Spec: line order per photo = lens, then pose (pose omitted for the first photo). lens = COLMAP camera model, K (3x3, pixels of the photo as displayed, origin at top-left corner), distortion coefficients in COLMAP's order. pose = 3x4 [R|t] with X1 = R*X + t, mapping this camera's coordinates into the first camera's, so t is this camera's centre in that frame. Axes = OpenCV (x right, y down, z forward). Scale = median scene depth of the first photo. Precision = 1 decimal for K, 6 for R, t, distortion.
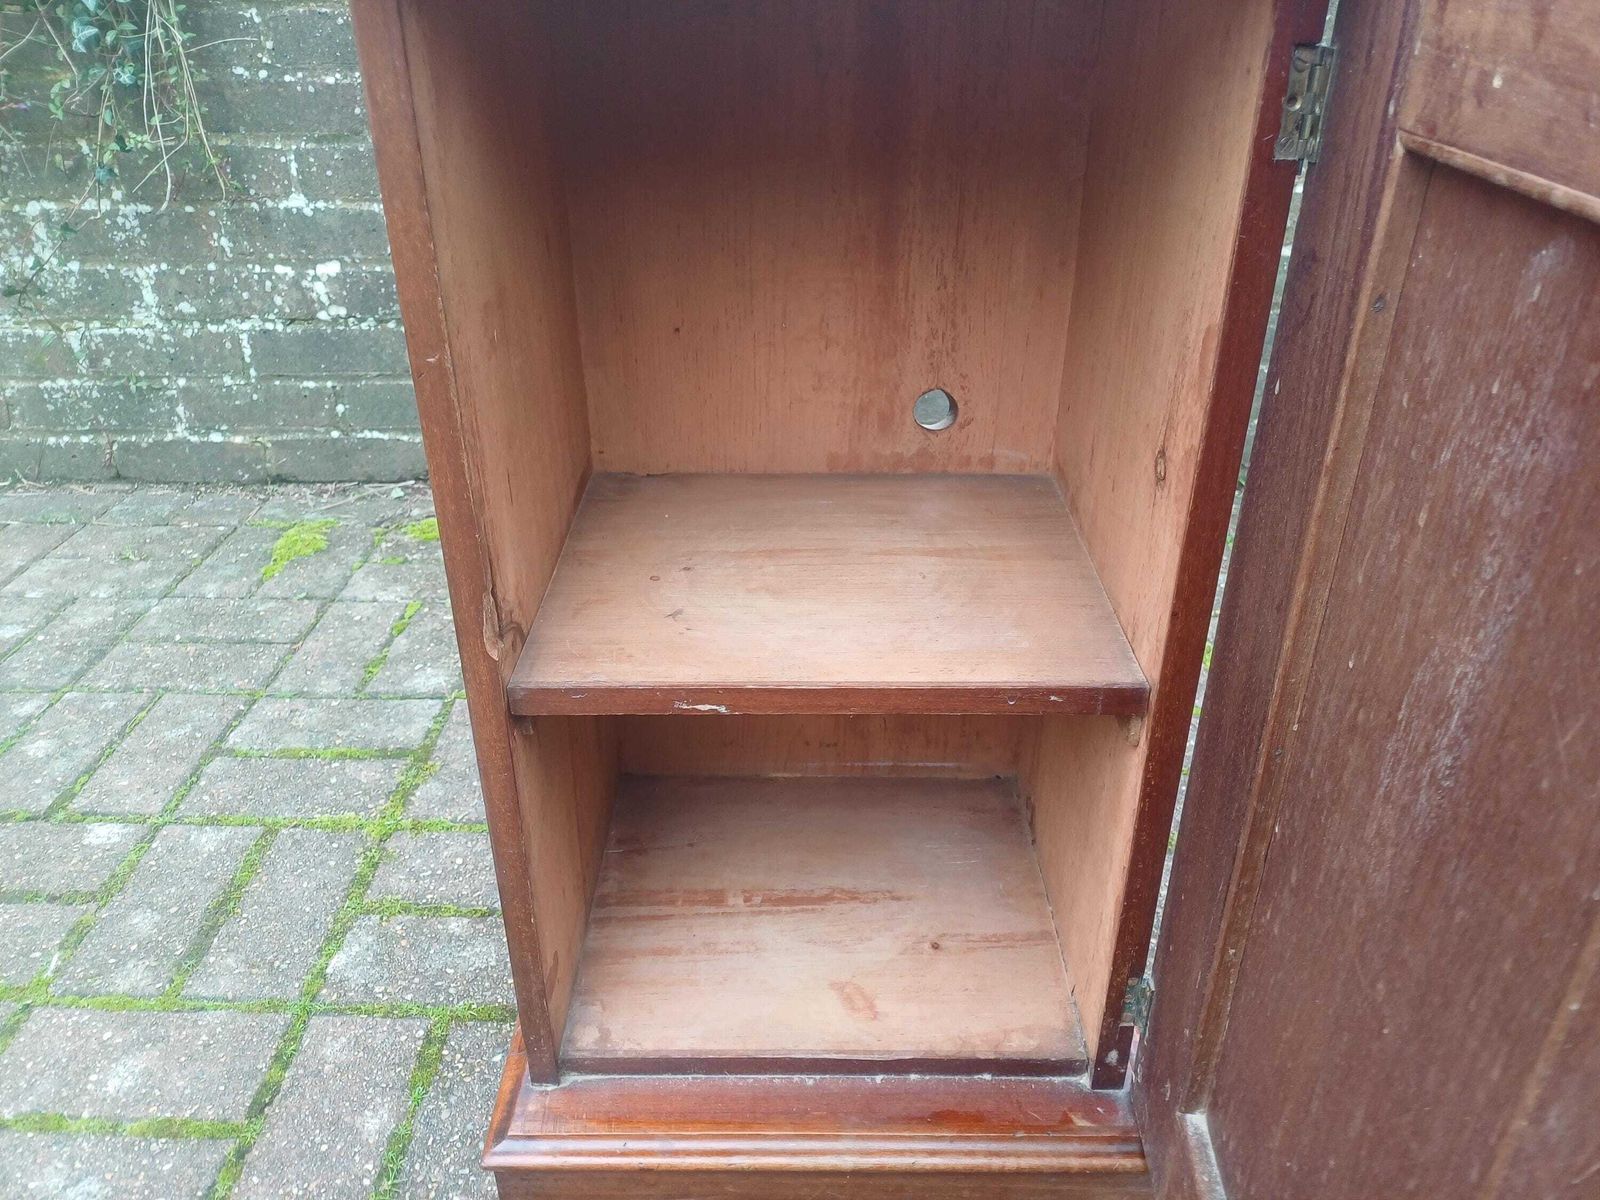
lens RADIAL K [[1168.8, 0, 798.9], [0, 1168.8, 594.9], [0, 0, 1]] dist [0.036397, -0.023978]
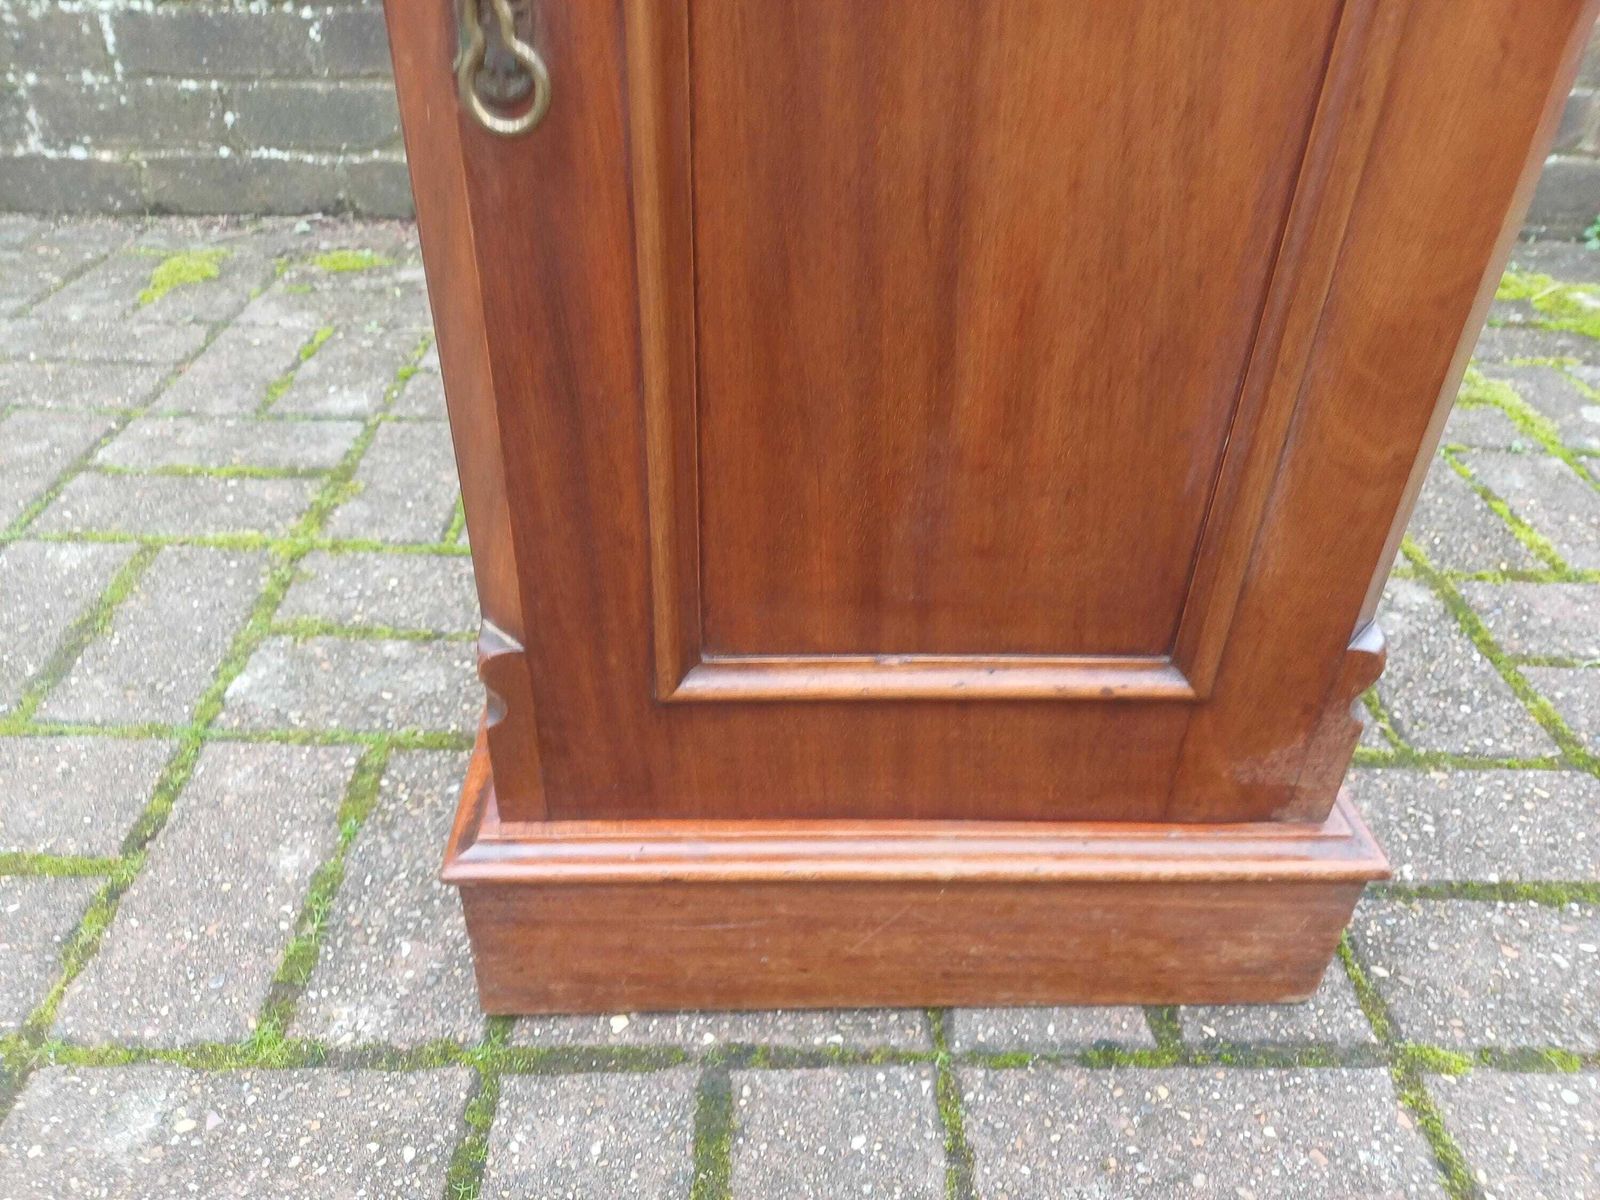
lens RADIAL K [[1180.1, 0, 782.0], [0, 1180.1, 617.1], [0, 0, 1]] dist [0.009728, -0.000814]
pose [[0.998945, 0.003221, 0.045812, -0.051570], [-0.008037, 0.994405, 0.105328, 0.135163], [-0.045216, -0.105585, 0.993382, 0.157549]]
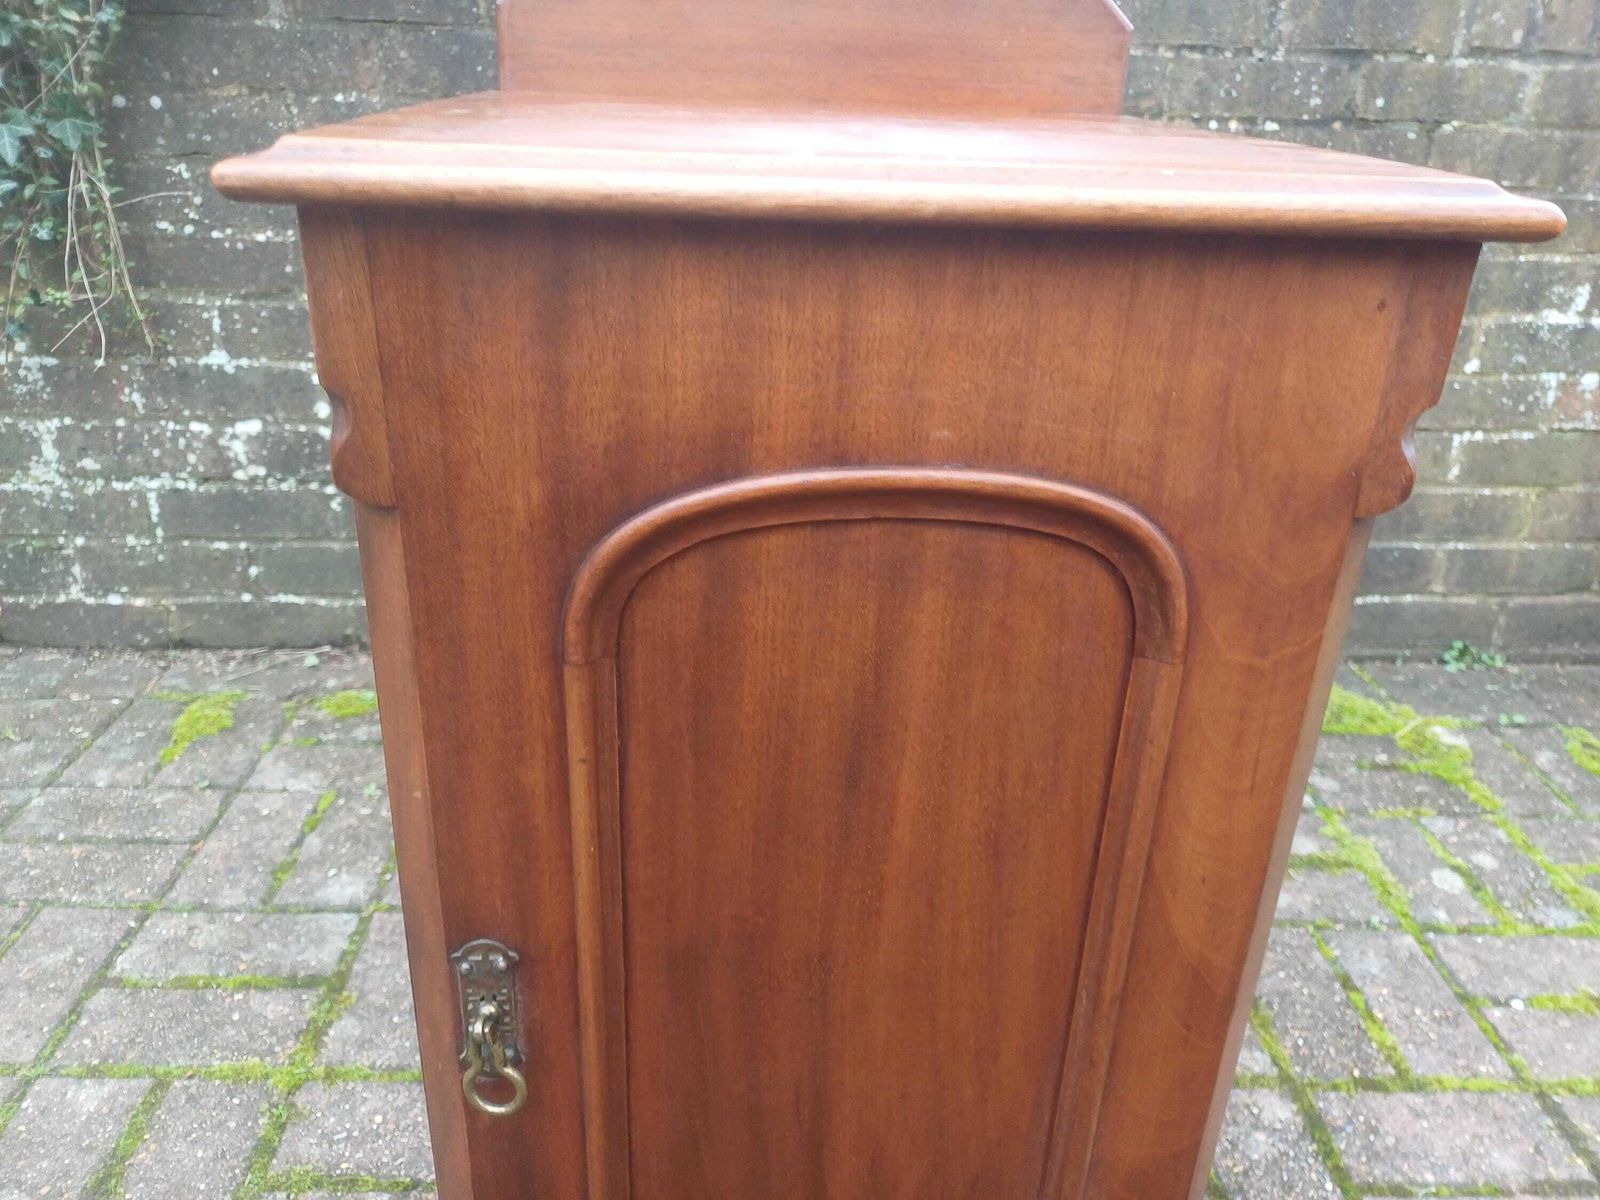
lens RADIAL K [[1182.2, 0, 804.8], [0, 1182.2, 613.0], [0, 0, 1]] dist [0.003411, 0.005946]
pose [[0.996803, 0.013529, 0.078744, -0.034696], [-0.007314, 0.996873, -0.078683, -0.072965], [-0.079562, 0.077855, 0.993785, 0.040129]]
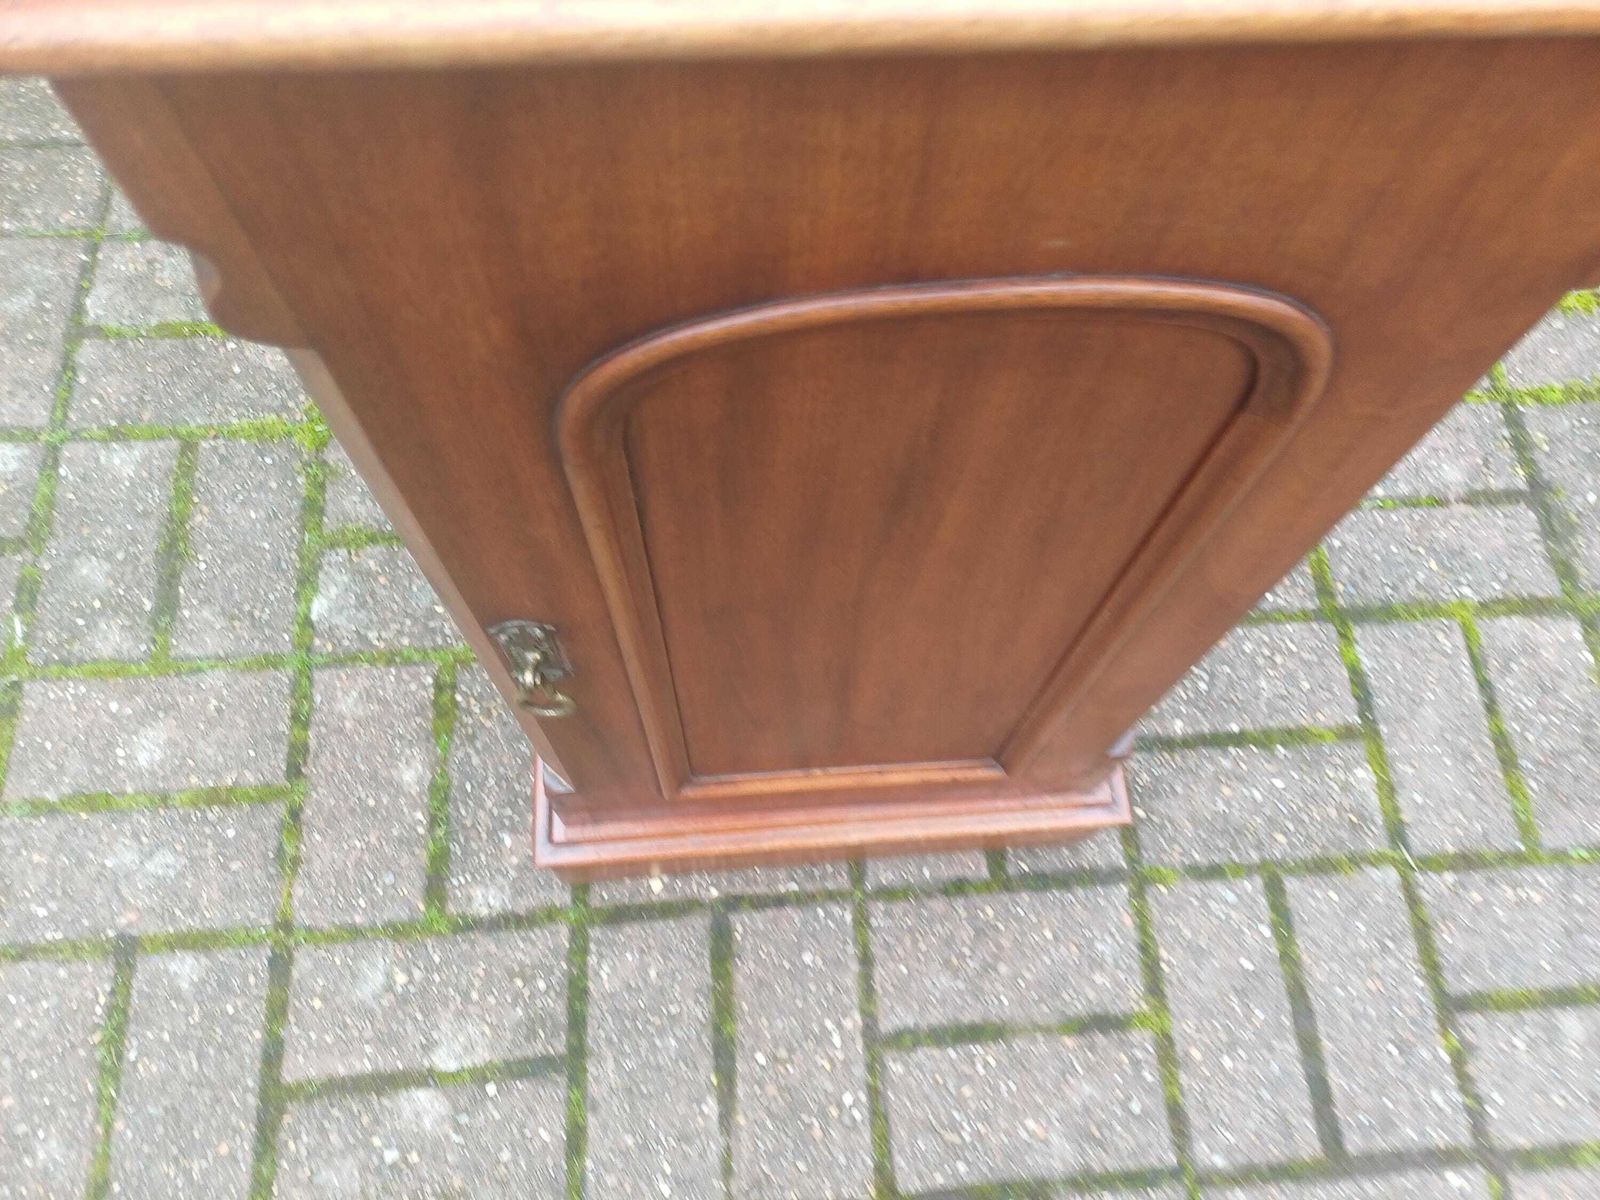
lens RADIAL K [[1168.0, 0, 830.6], [0, 1168.0, 613.9], [0, 0, 1]] dist [0.029182, -0.021229]
pose [[0.993233, -0.071353, 0.091640, -0.041186], [-0.000330, 0.787291, 0.616581, -0.218236], [-0.116142, -0.612439, 0.781940, 0.128775]]
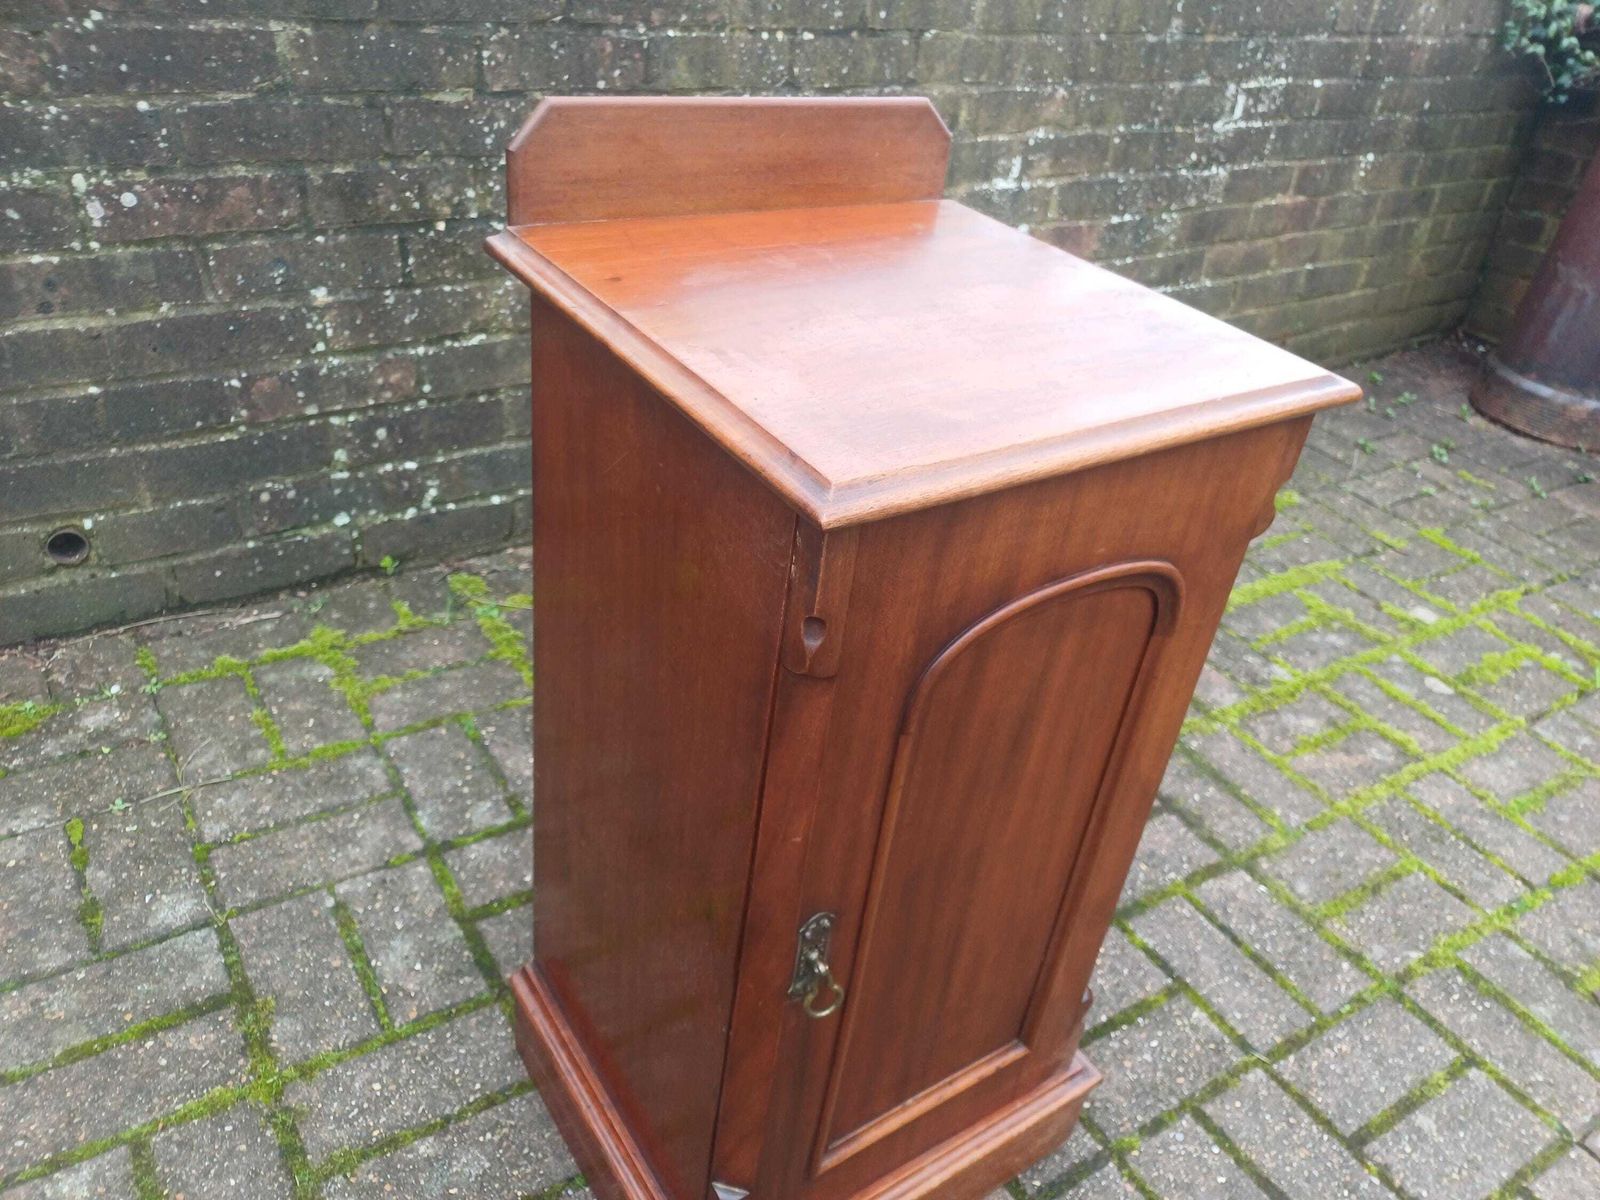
lens RADIAL K [[1173.3, 0, 805.3], [0, 1173.3, 597.8], [0, 0, 1]] dist [0.035016, -0.036493]
pose [[0.818802, -0.219689, 0.530377, -0.355309], [0.168372, 0.975151, 0.143986, -0.214850], [-0.548830, -0.028596, 0.835445, -0.021766]]
